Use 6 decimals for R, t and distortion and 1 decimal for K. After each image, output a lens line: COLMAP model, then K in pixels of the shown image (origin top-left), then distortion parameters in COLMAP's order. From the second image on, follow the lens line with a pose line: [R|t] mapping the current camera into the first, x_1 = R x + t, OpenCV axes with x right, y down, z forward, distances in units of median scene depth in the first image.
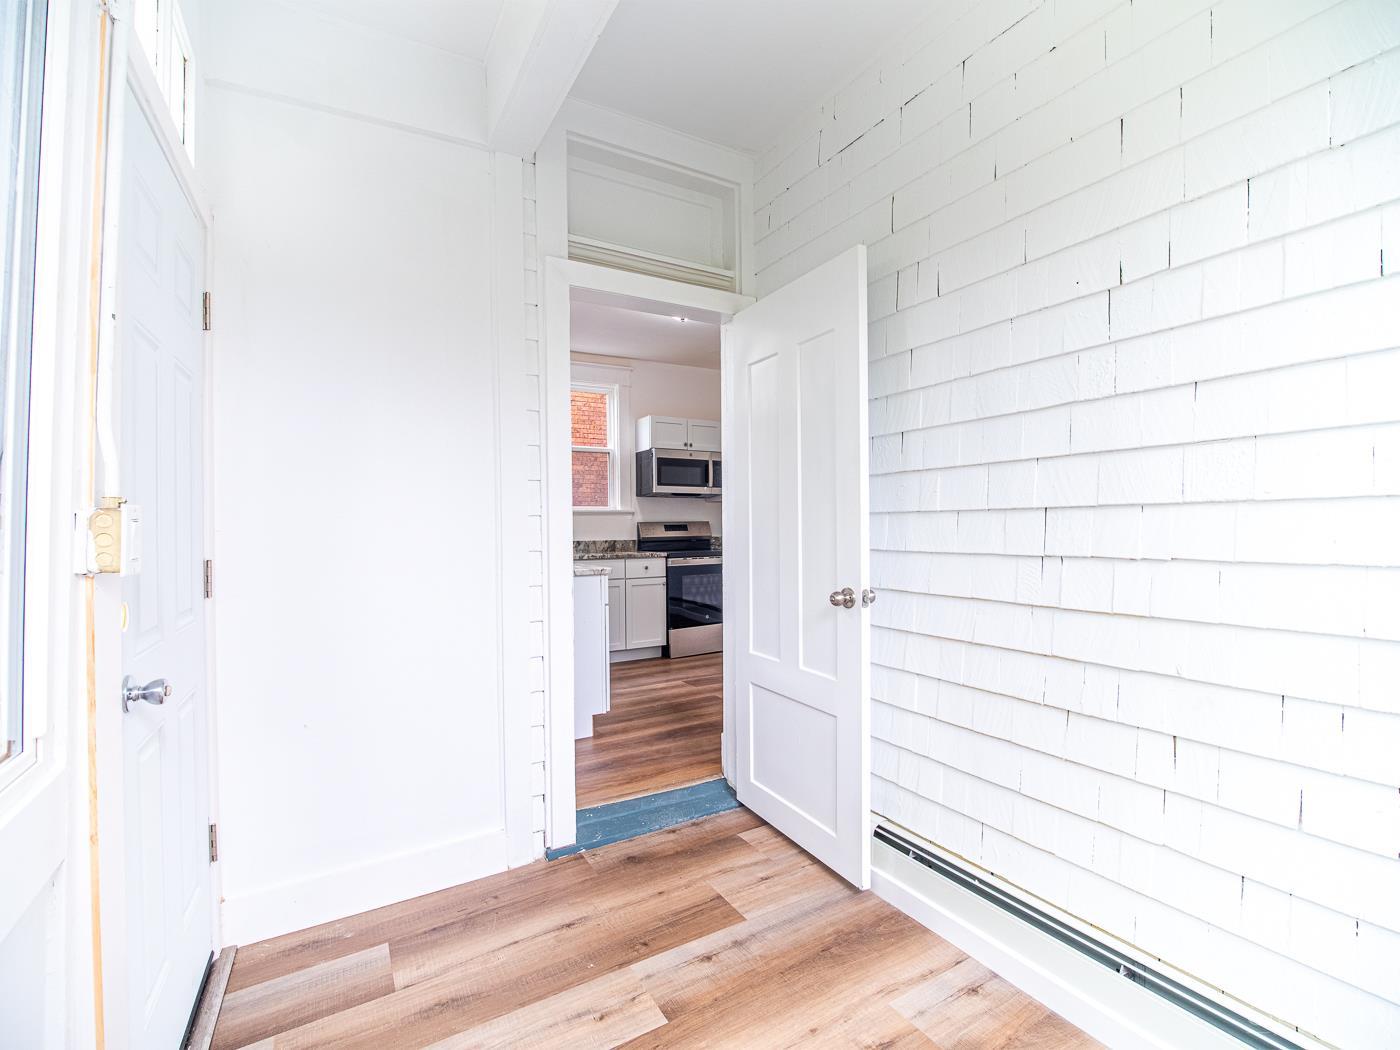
lens RADIAL K [[633.2, 0, 696.4], [0, 633.2, 524.8], [0, 0, 1]] dist [-0.021621, -0.000498]
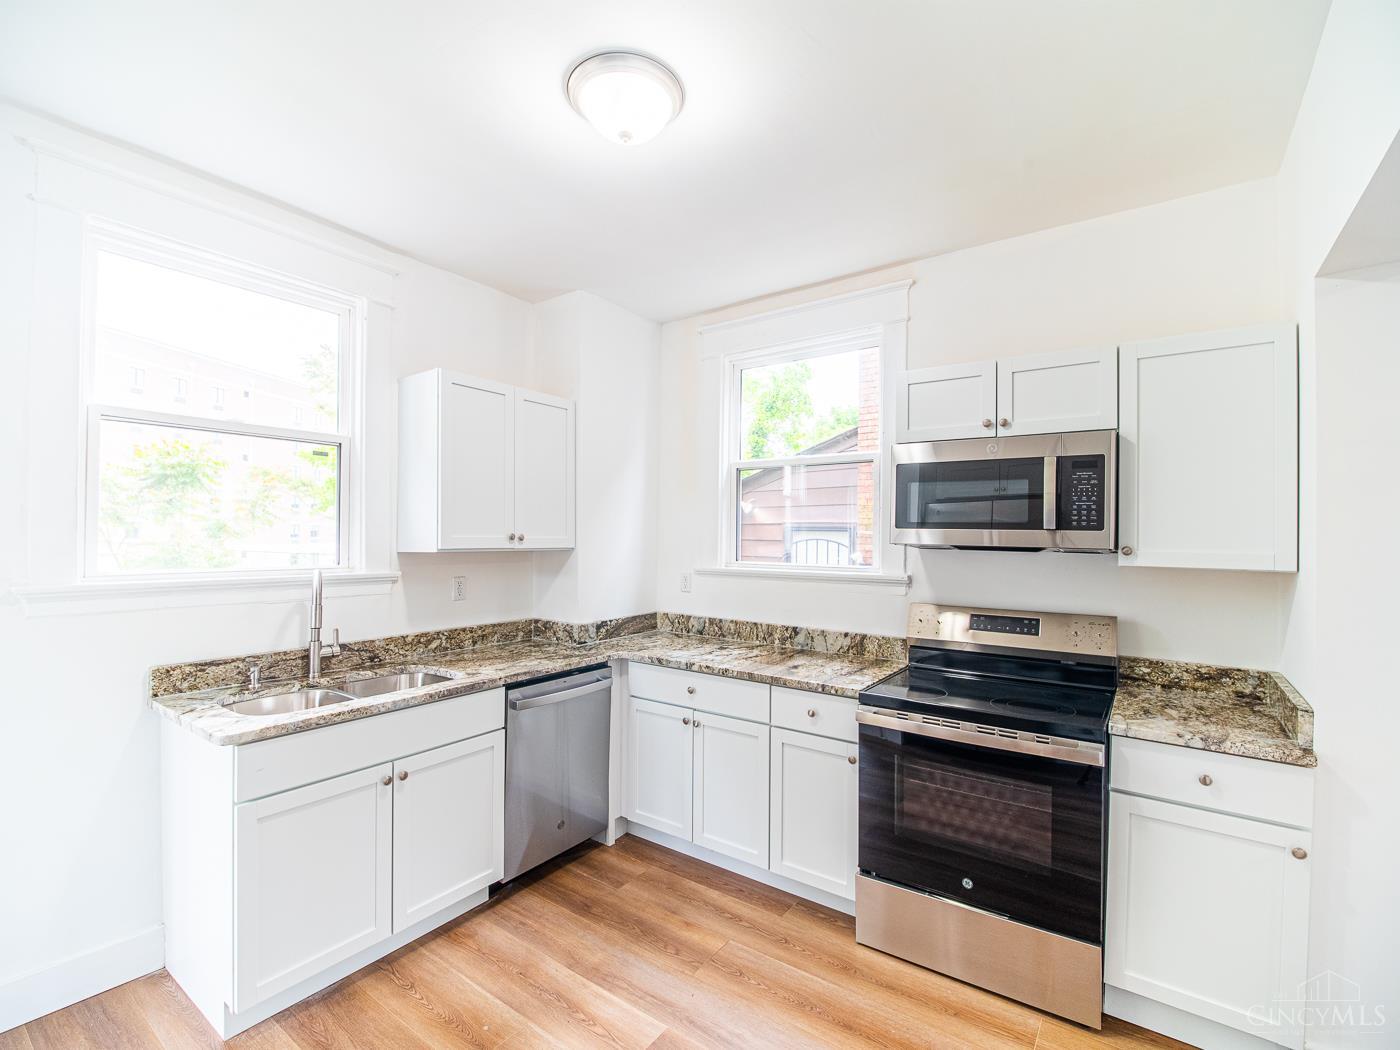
lens RADIAL K [[633.2, 0, 689.1], [0, 633.2, 524.4], [0, 0, 1]] dist [-0.021621, -0.000498]
pose [[0.411615, 0.000713, -0.911357, 0.272463], [-0.013712, 0.999891, -0.005411, -0.058401], [0.911255, 0.014724, 0.411580, 0.666366]]
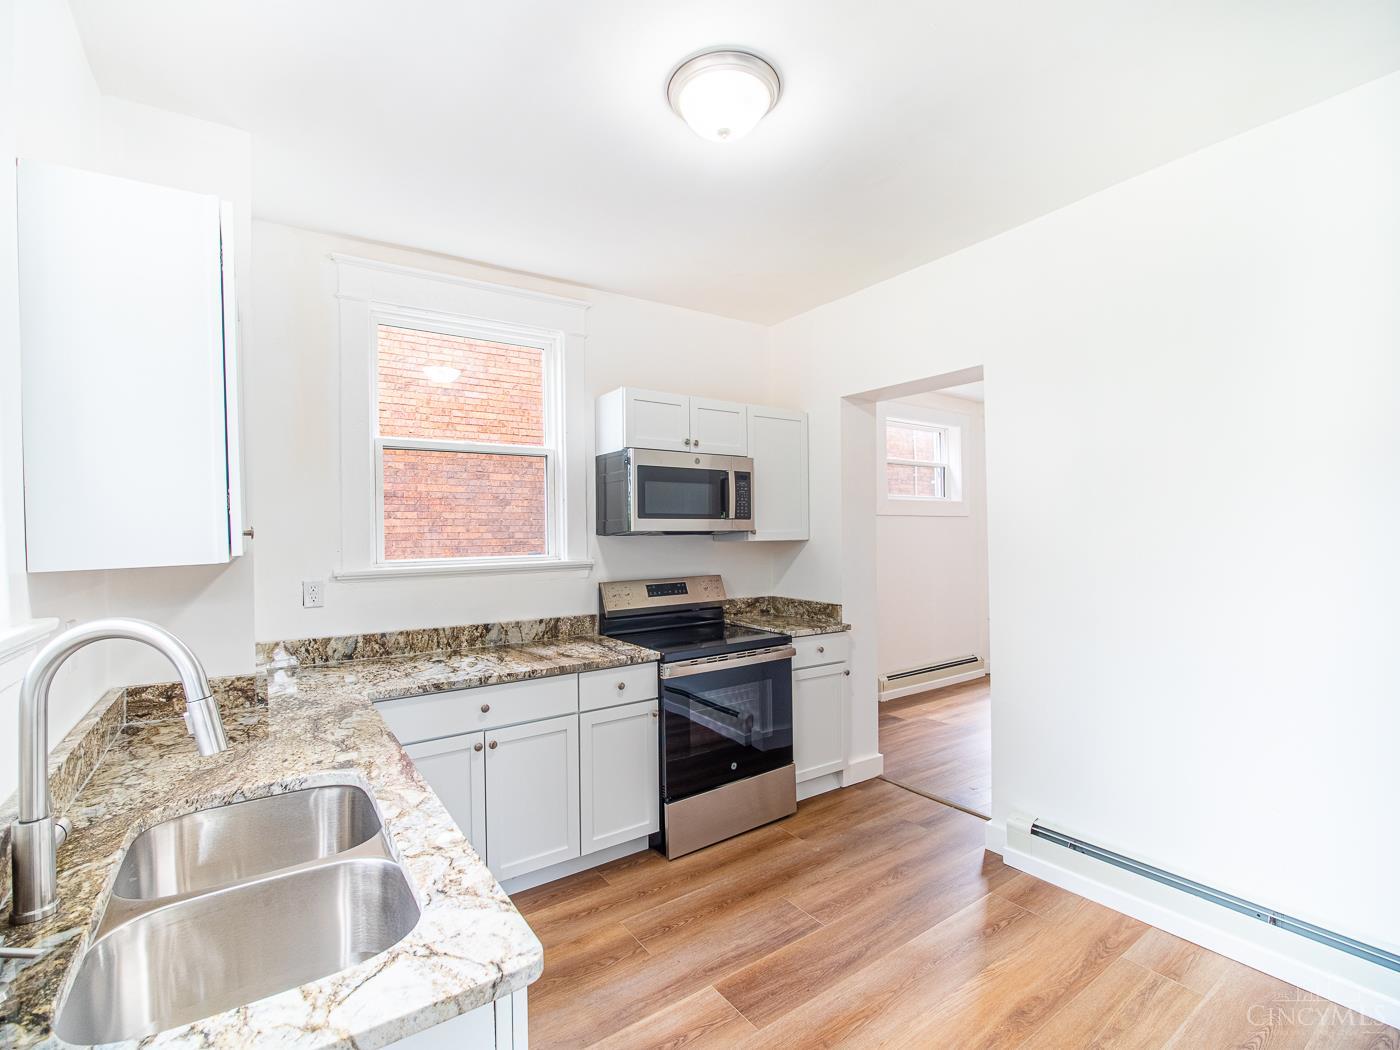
lens RADIAL K [[633.2, 0, 694.6], [0, 633.2, 522.0], [0, 0, 1]] dist [-0.021621, -0.000498]
pose [[0.996517, -0.000427, 0.083390, -0.056891], [0.001346, 0.999939, -0.010974, -0.051198], [-0.083380, 0.011048, 0.996457, 0.452198]]
